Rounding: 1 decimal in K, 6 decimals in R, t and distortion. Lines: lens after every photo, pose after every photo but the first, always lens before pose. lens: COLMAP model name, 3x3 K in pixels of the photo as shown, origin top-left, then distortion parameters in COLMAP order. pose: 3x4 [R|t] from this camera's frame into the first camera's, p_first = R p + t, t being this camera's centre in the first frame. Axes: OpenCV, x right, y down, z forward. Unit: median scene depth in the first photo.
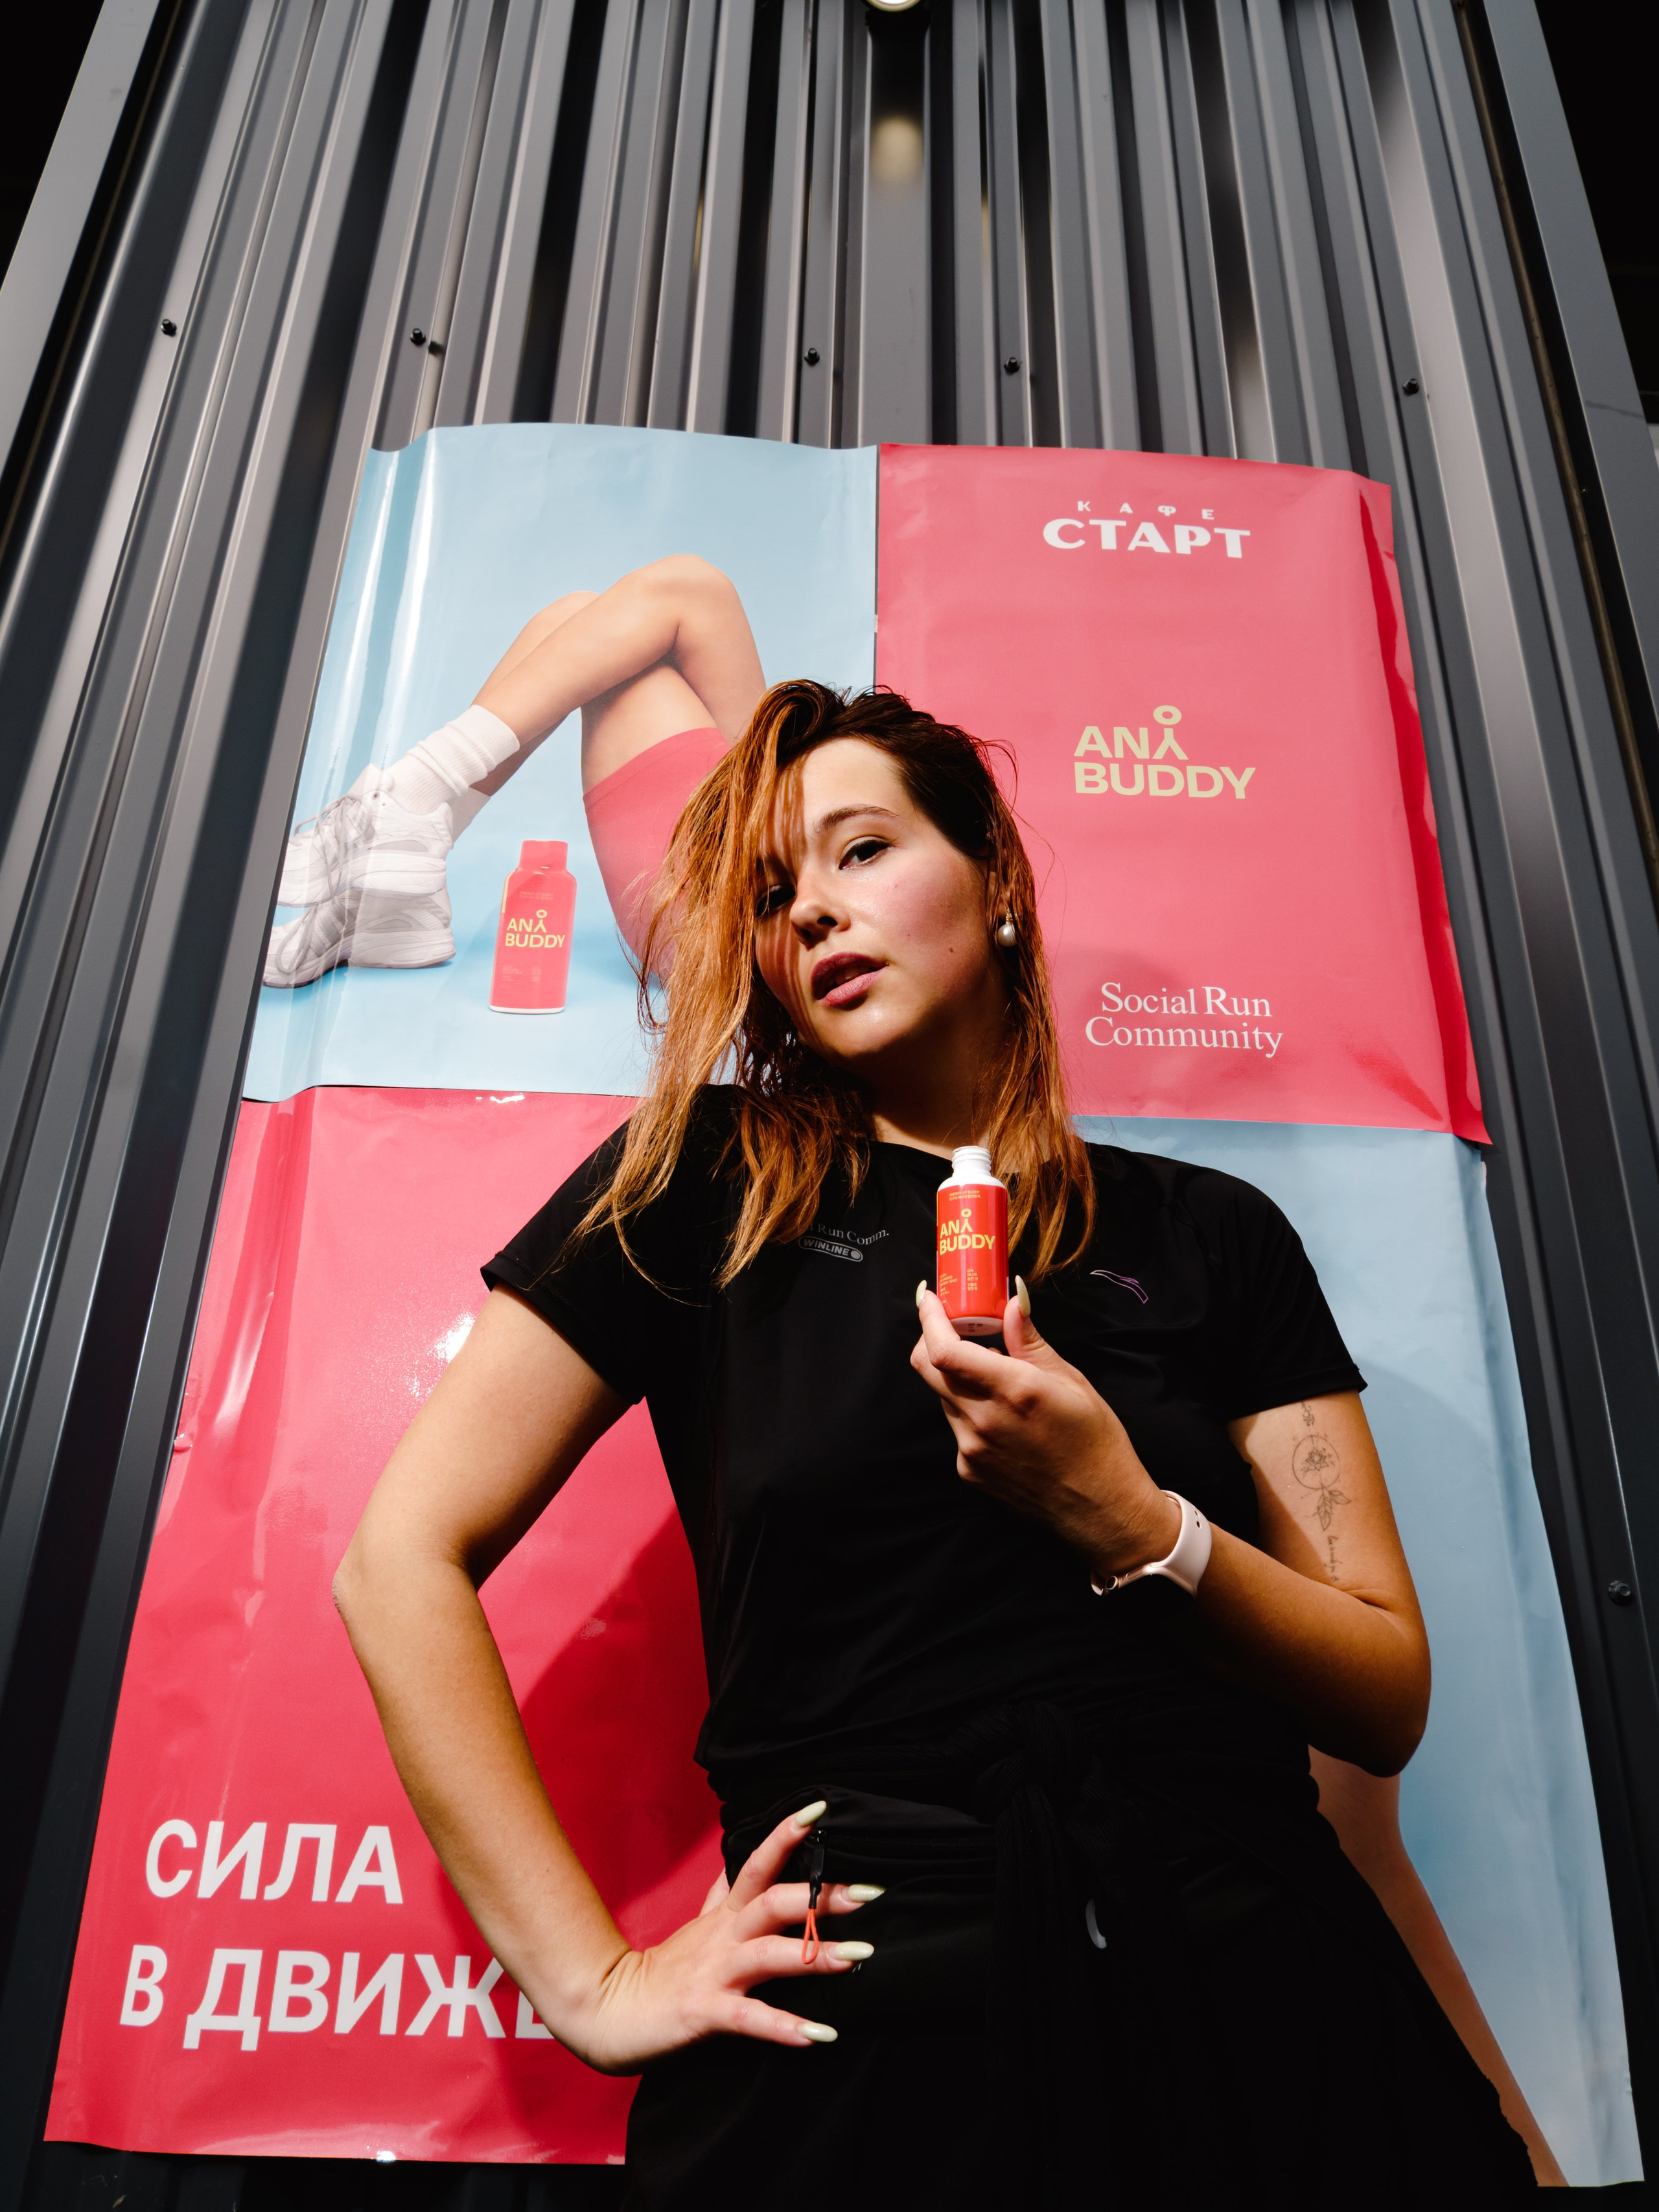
lens RADIAL K [[1599.1, 0, 826.4], [0, 1599.1, 1138.8], [0, 0, 1]] dist [0.001948, 0.000778]
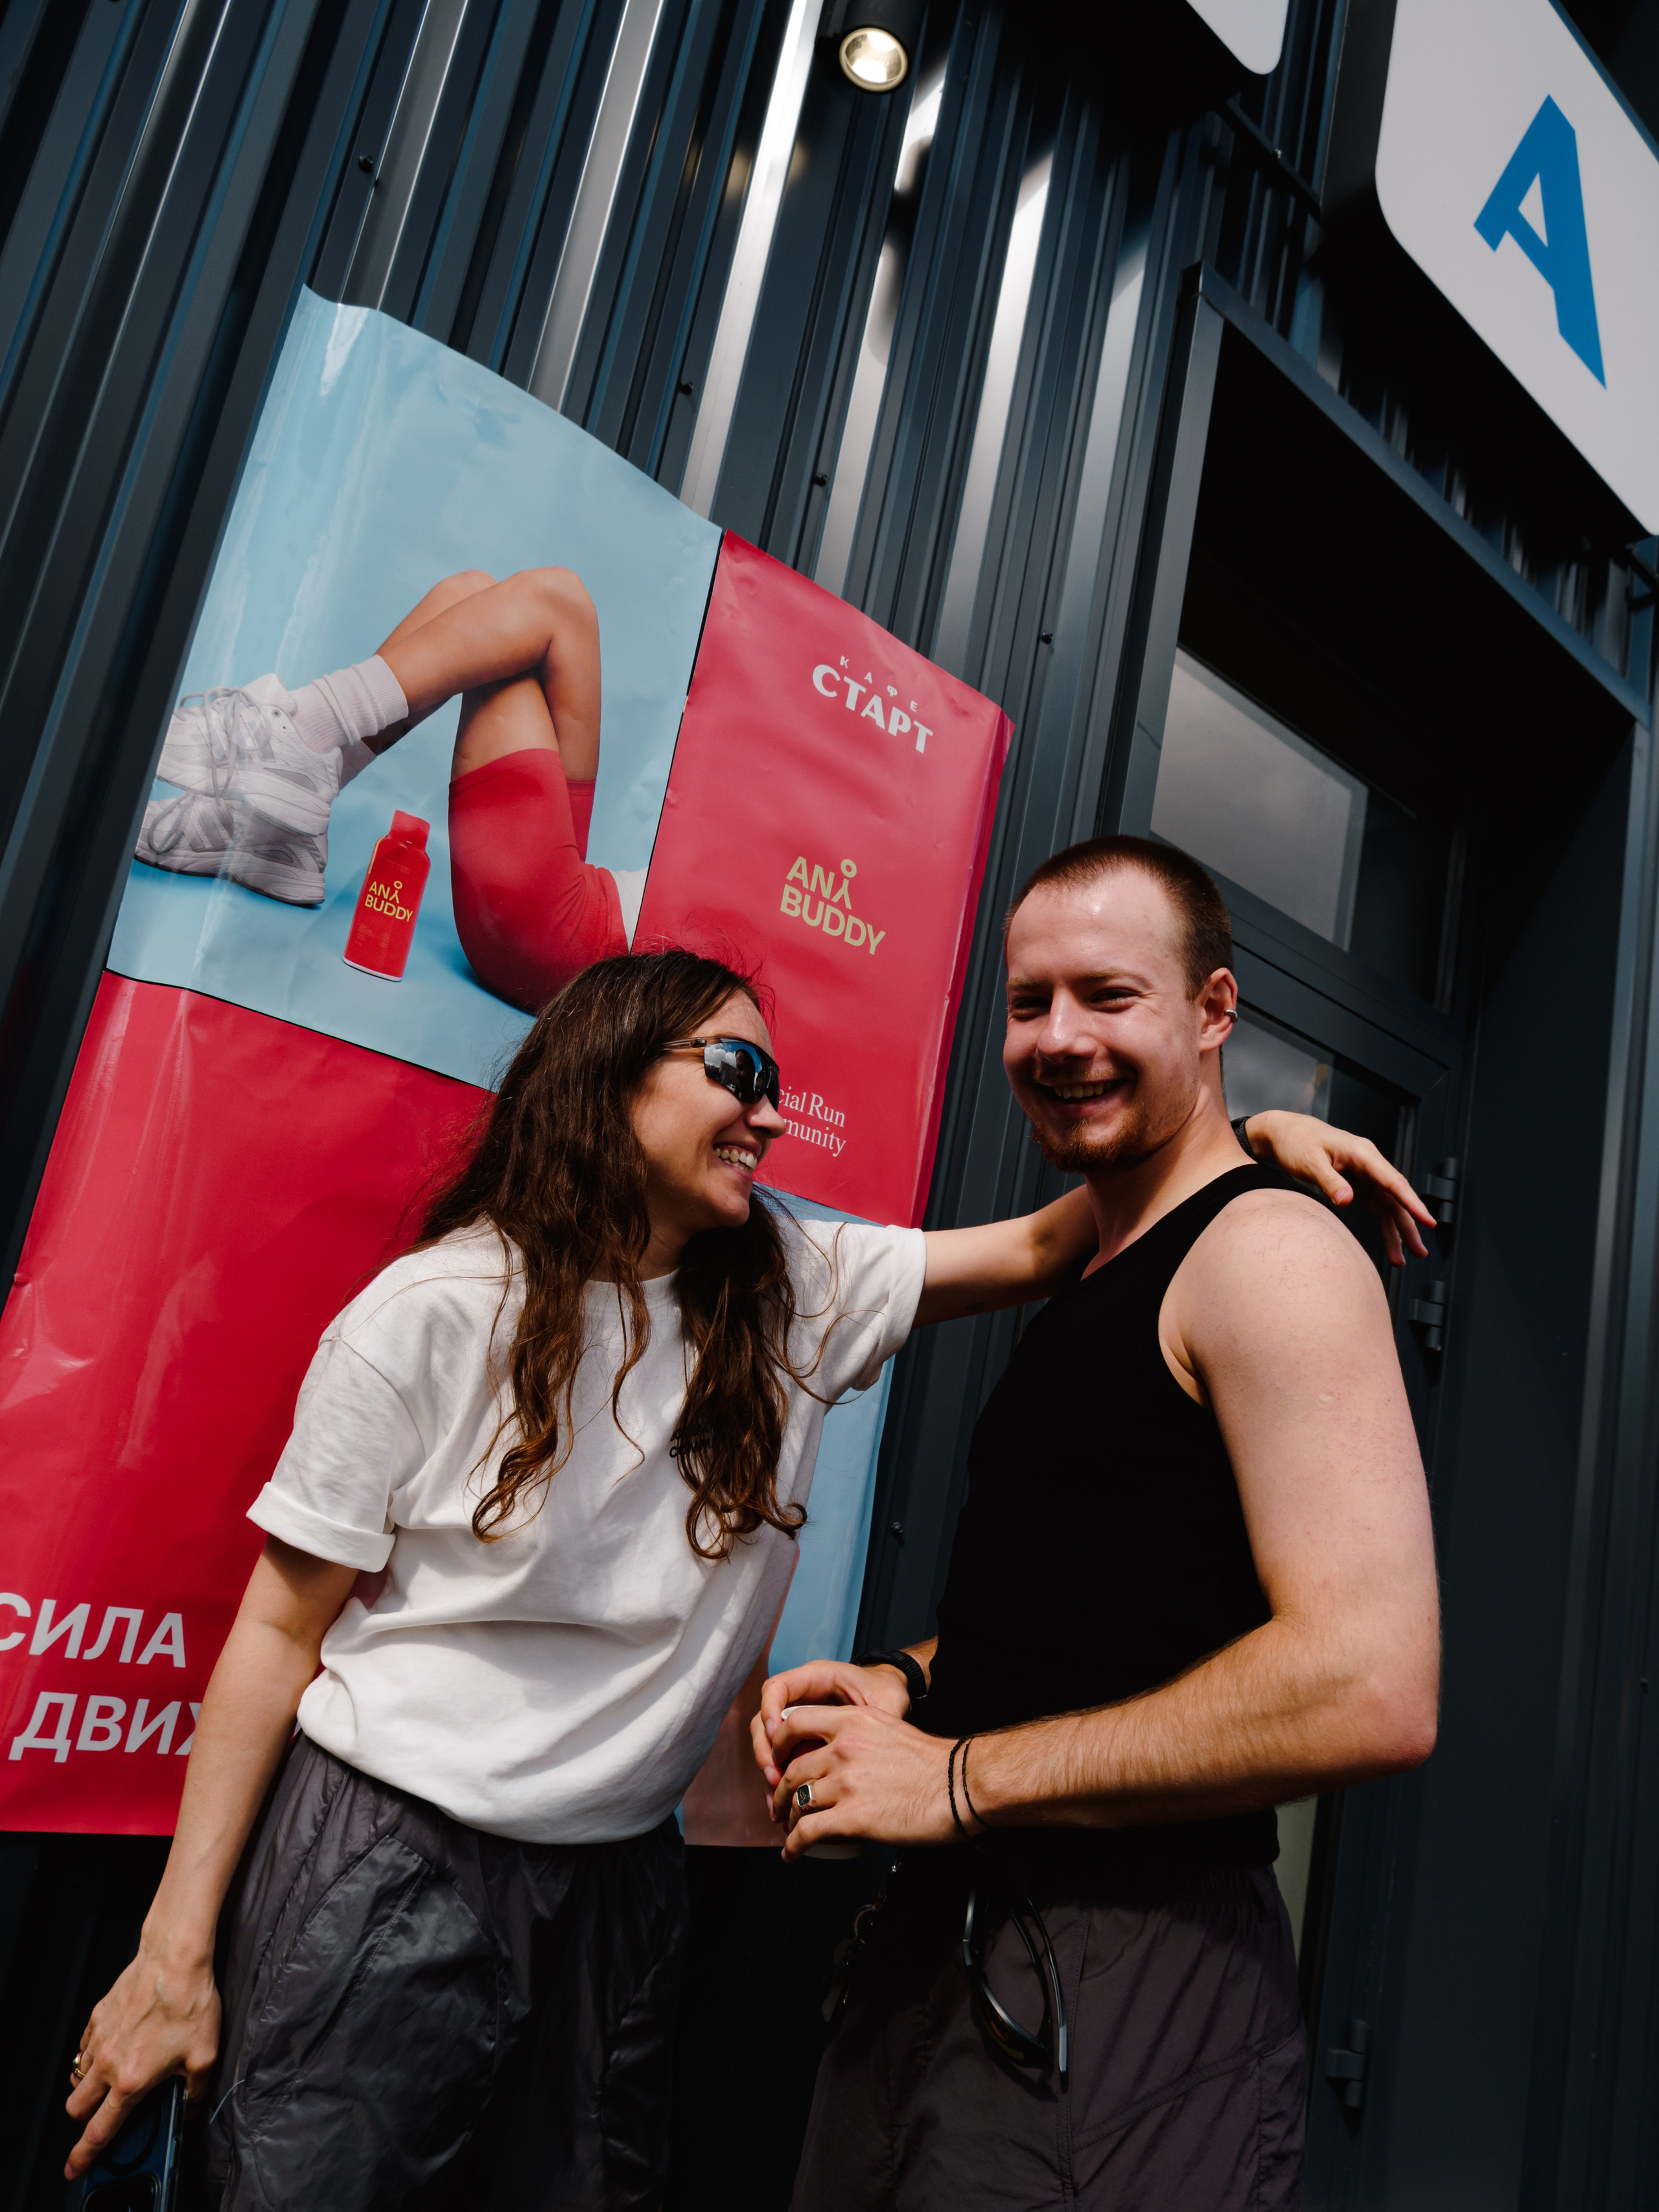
lens RADIAL K [[1599.1, 0, 826.4], [0, 1599.1, 1138.8], [0, 0, 1]] dist [0.001948, 0.000778]
pose [[0.779037, 0.251522, 0.574315, -0.535514], [-0.399765, 0.904923, 0.145955, -0.256987], [-0.482999, -0.343295, 0.805518, -0.156724]]
